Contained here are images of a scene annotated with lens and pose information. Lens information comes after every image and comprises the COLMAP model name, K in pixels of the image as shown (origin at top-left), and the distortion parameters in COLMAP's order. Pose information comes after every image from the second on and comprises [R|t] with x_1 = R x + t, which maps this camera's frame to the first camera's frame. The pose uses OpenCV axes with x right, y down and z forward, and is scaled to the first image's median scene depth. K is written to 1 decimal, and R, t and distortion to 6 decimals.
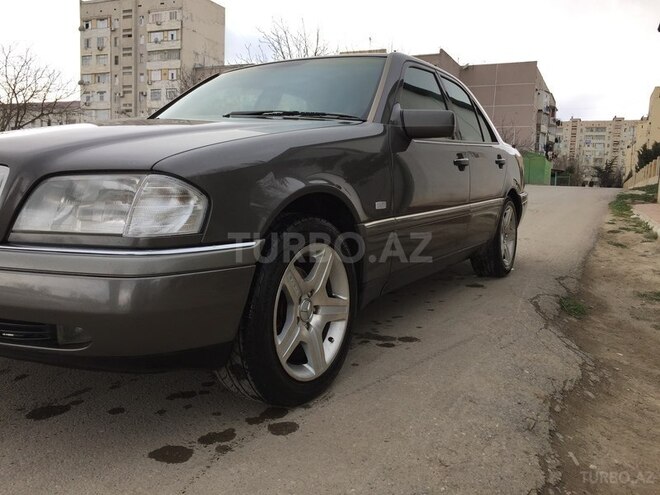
lens RADIAL K [[560.4, 0, 331.4], [0, 560.4, 252.1], [0, 0, 1]] dist [0.082697, -0.103083]
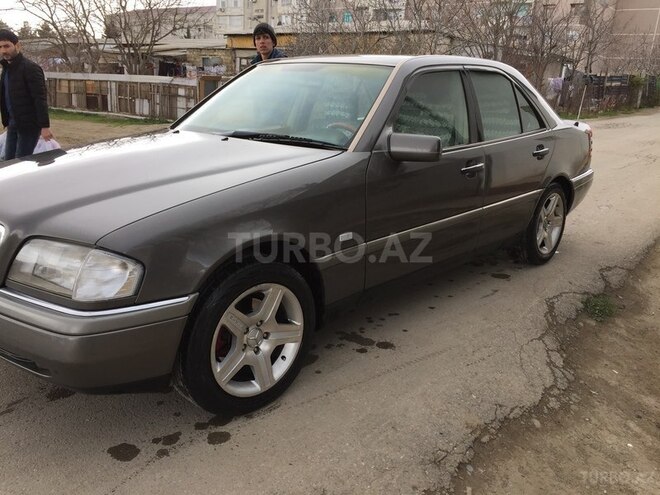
lens RADIAL K [[560.4, 0, 331.4], [0, 560.4, 252.1], [0, 0, 1]] dist [0.082697, -0.103083]
pose [[0.974754, 0.080804, -0.208149, 0.337943], [-0.047401, 0.985859, 0.160733, -0.266247], [0.218193, -0.146809, 0.964800, -0.074620]]
